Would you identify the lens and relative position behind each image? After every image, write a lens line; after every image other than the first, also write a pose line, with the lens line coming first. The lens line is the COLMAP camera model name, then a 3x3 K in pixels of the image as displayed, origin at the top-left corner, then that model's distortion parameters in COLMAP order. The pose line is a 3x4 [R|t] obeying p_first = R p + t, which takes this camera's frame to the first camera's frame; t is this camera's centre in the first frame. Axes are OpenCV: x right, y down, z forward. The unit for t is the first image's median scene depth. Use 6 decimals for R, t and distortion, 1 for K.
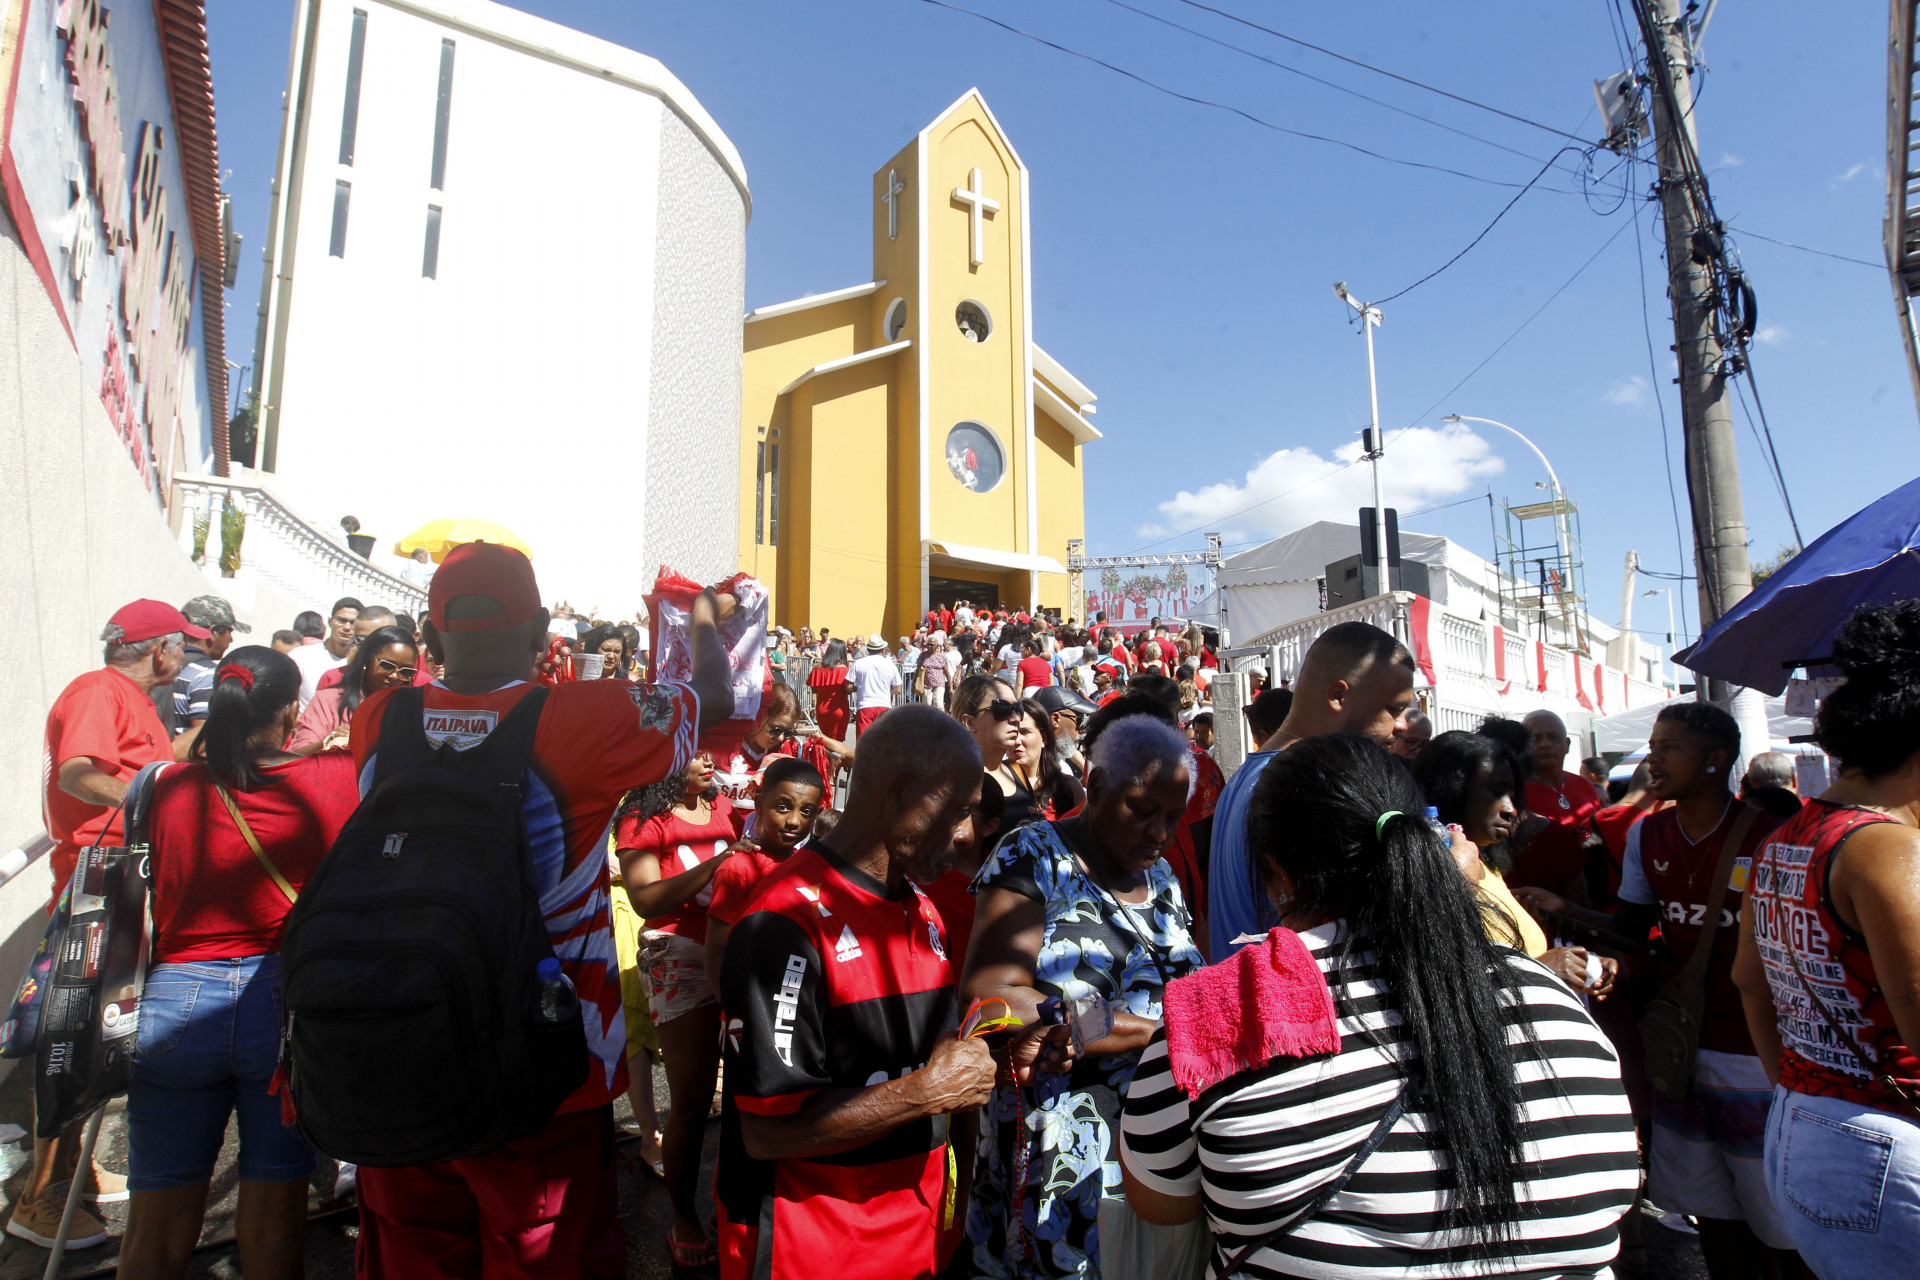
lens RADIAL K [[1162.4, 0, 967.7], [0, 1162.4, 621.2], [0, 0, 1]] dist [-0.059182, 0.032952]
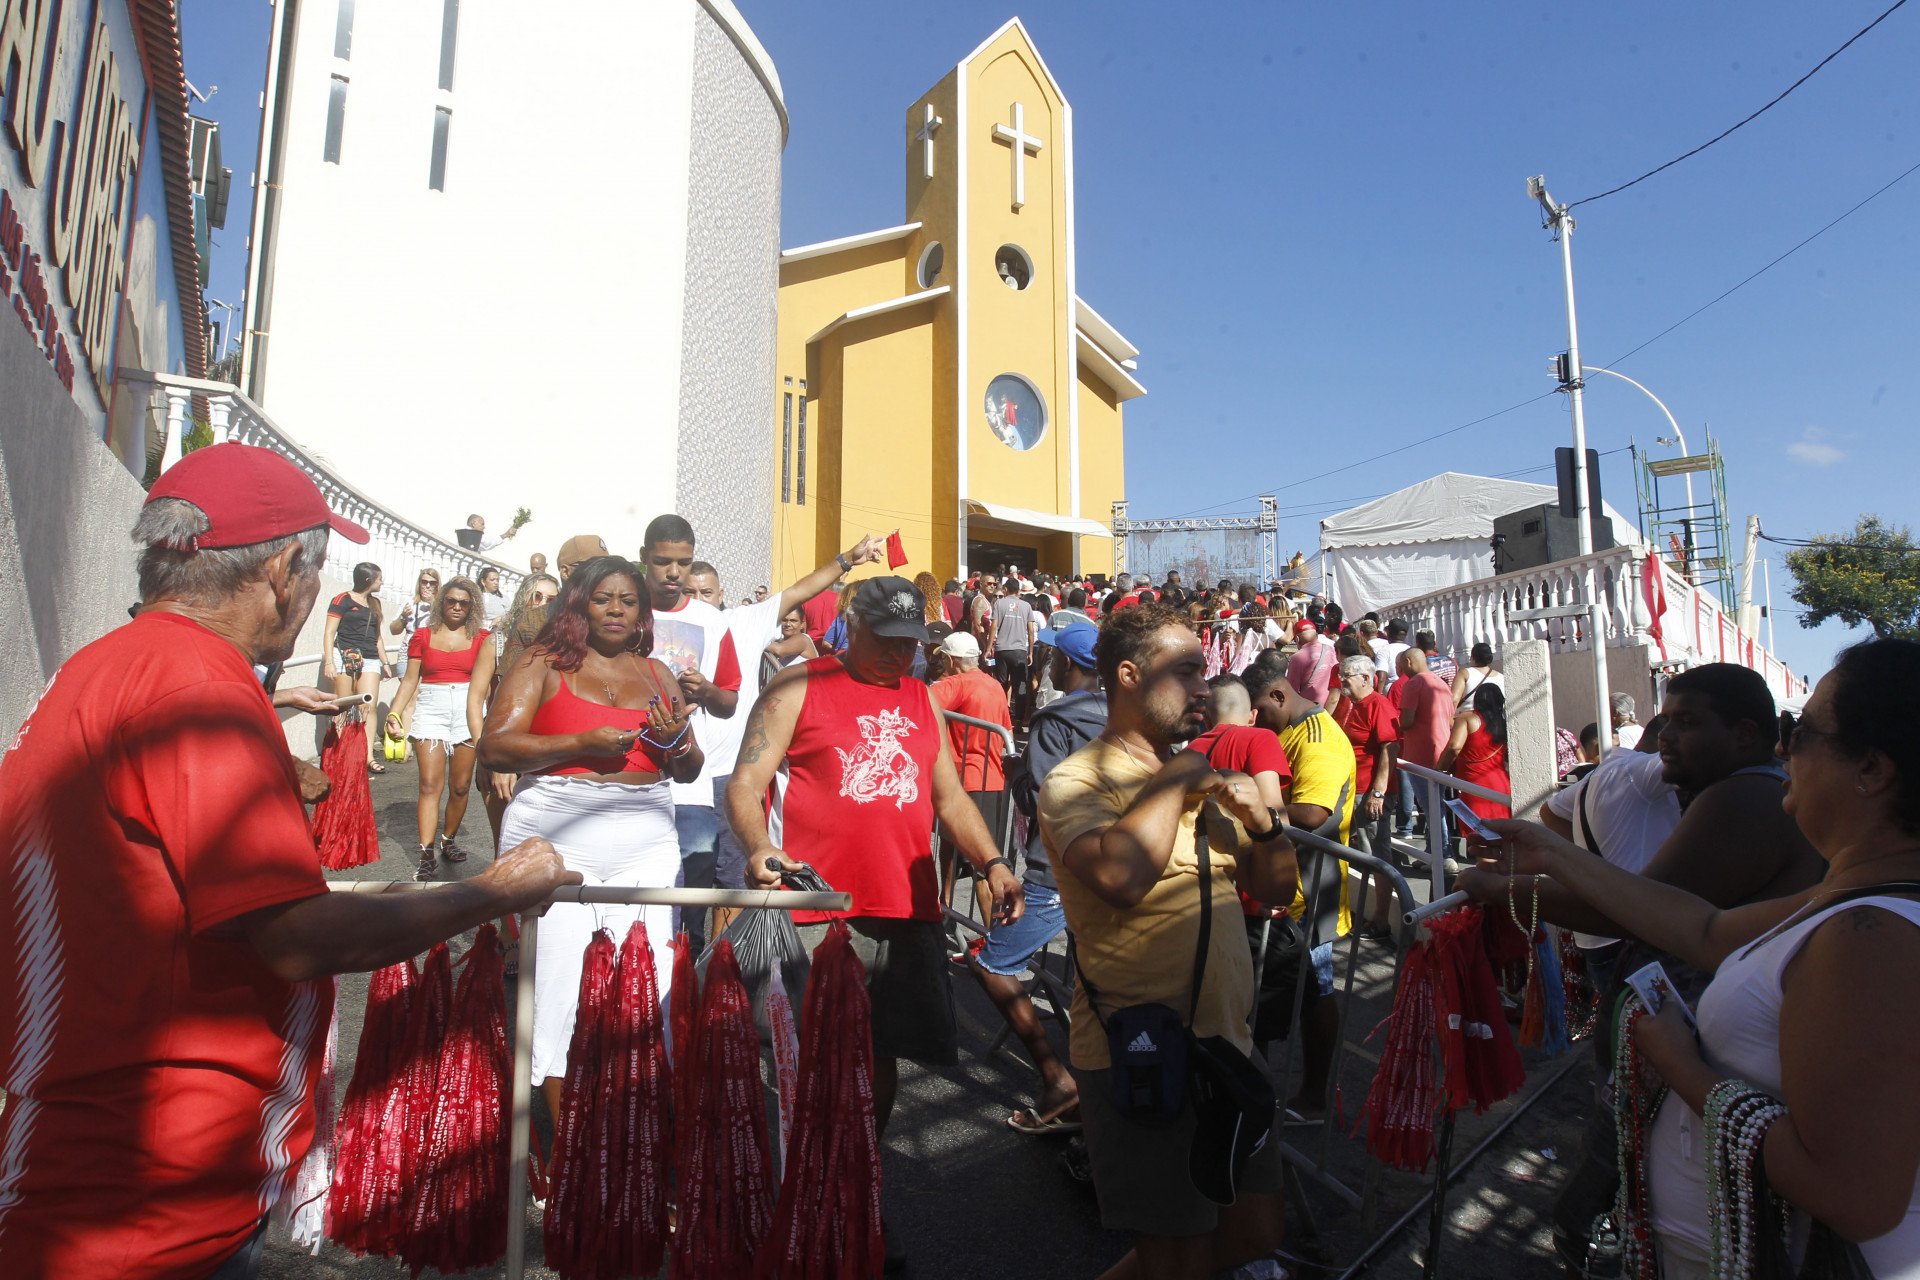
lens RADIAL K [[1162.4, 0, 967.7], [0, 1162.4, 621.2], [0, 0, 1]] dist [-0.059182, 0.032952]
pose [[0.999962, 0.008689, -0.000294, -0.030459], [-0.008678, 0.999602, 0.026836, 0.002964], [0.000528, -0.026832, 0.999640, 0.057764]]
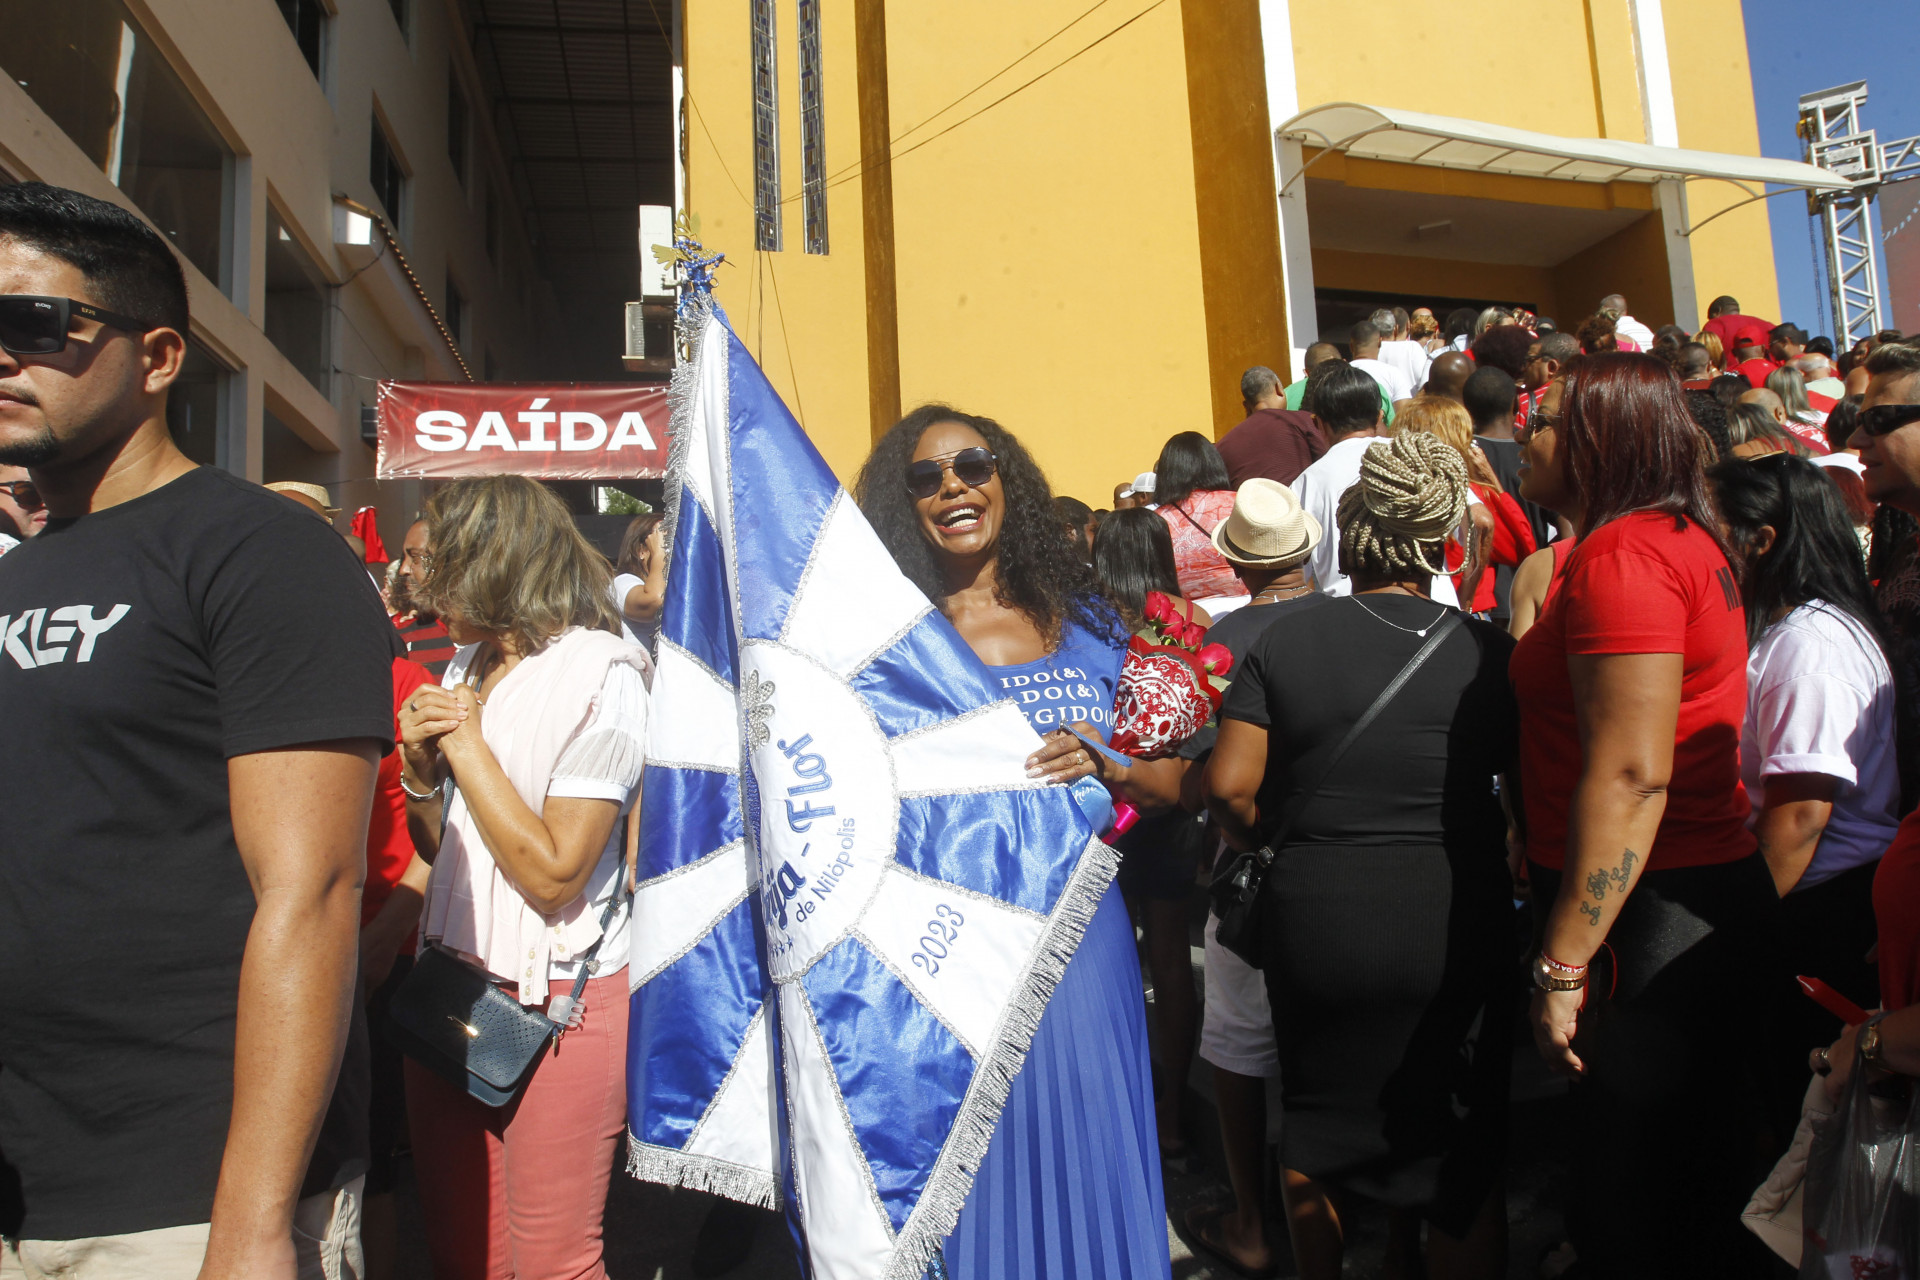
lens RADIAL K [[1162.4, 0, 967.7], [0, 1162.4, 621.2], [0, 0, 1]] dist [-0.059182, 0.032952]
pose [[0.939695, -0.068887, -0.335004, -0.023286], [0.093840, 0.993846, 0.058859, 0.023308], [0.328887, -0.086746, 0.940377, 0.670919]]
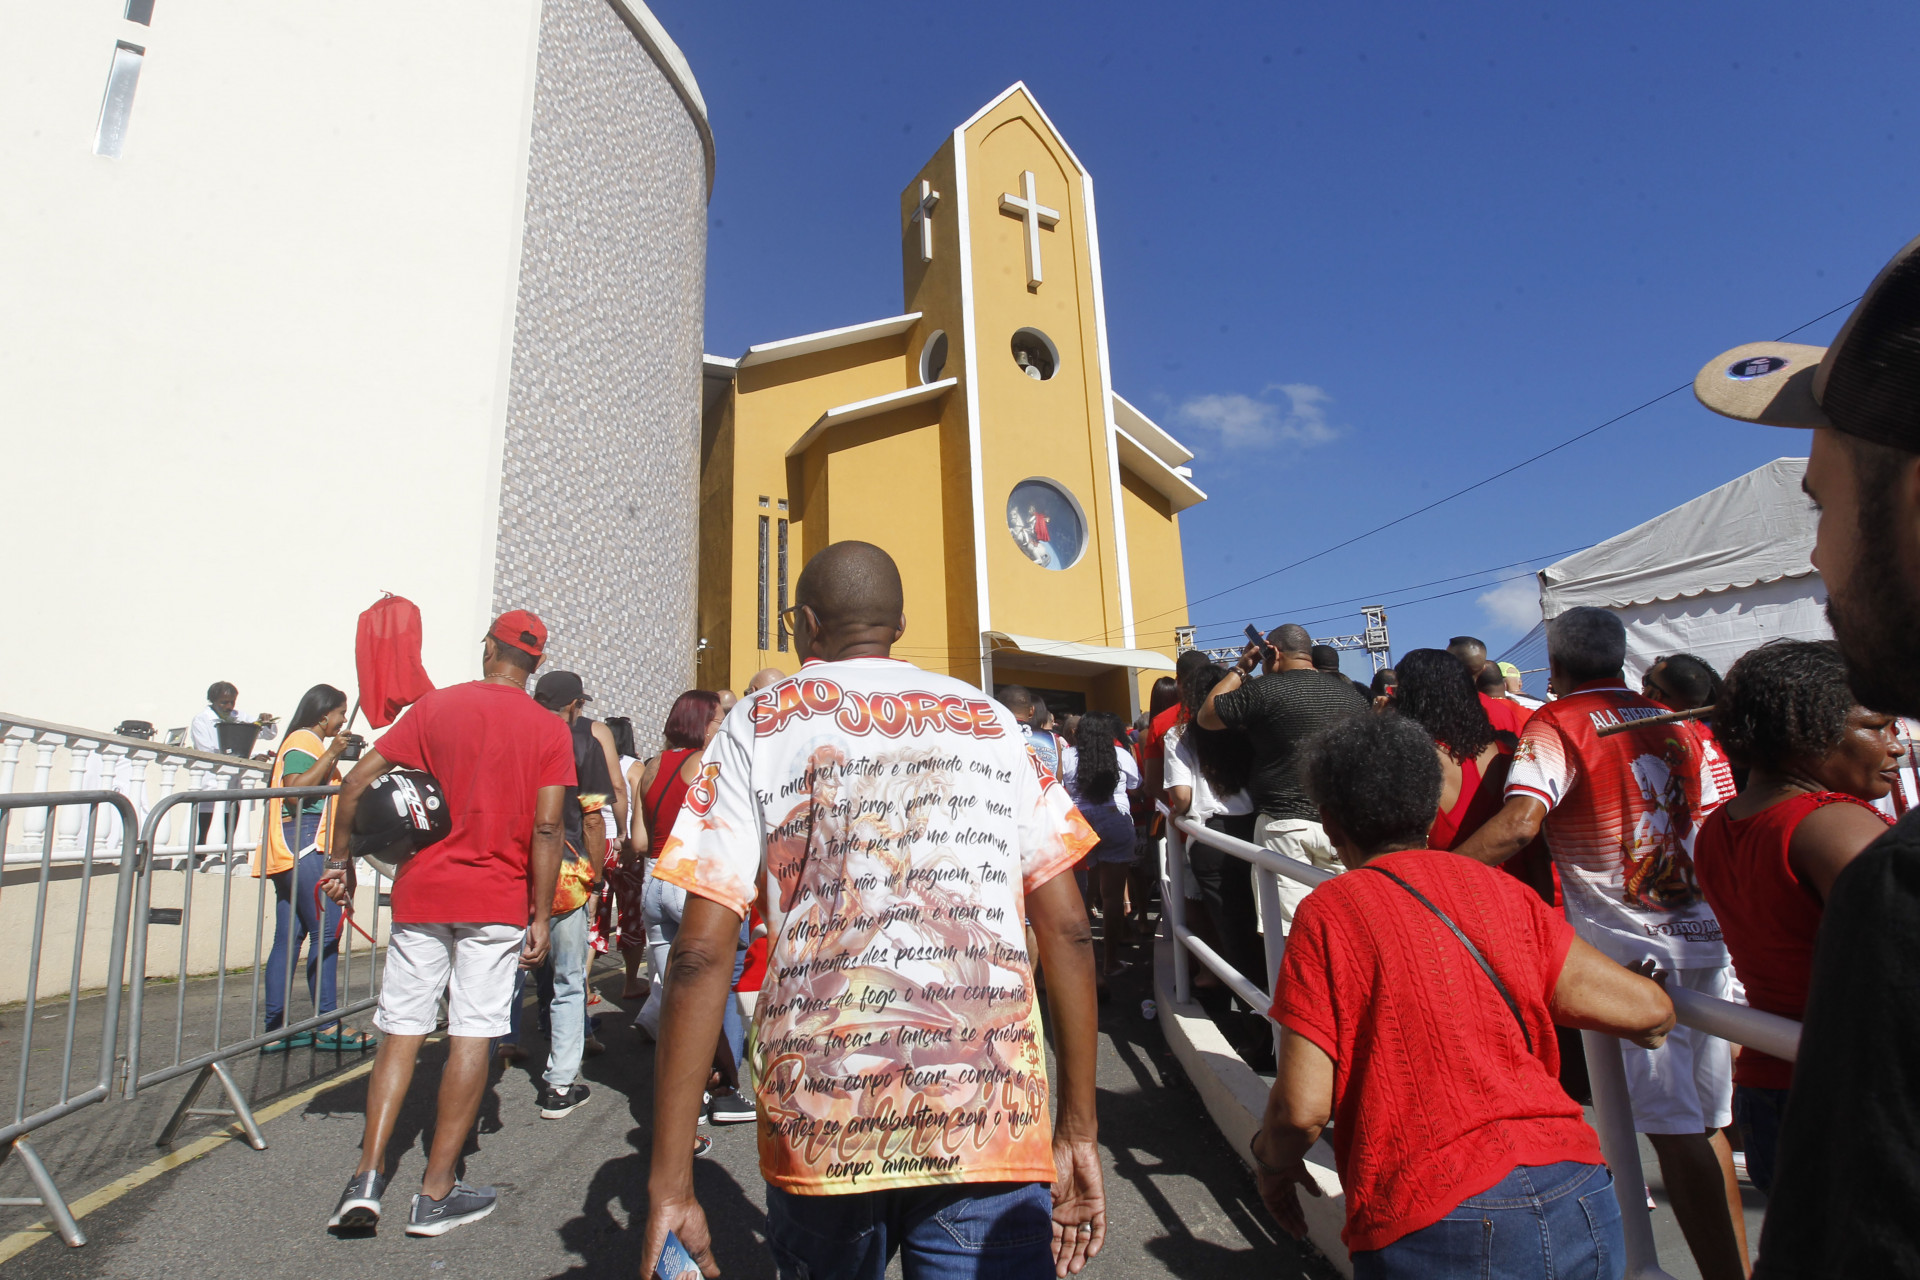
lens RADIAL K [[1162.4, 0, 967.7], [0, 1162.4, 621.2], [0, 0, 1]] dist [-0.059182, 0.032952]
pose [[0.997414, -0.050388, -0.051248, -0.009151], [0.043754, 0.991415, -0.123218, 0.012937], [0.057017, 0.120657, 0.991055, 0.254094]]
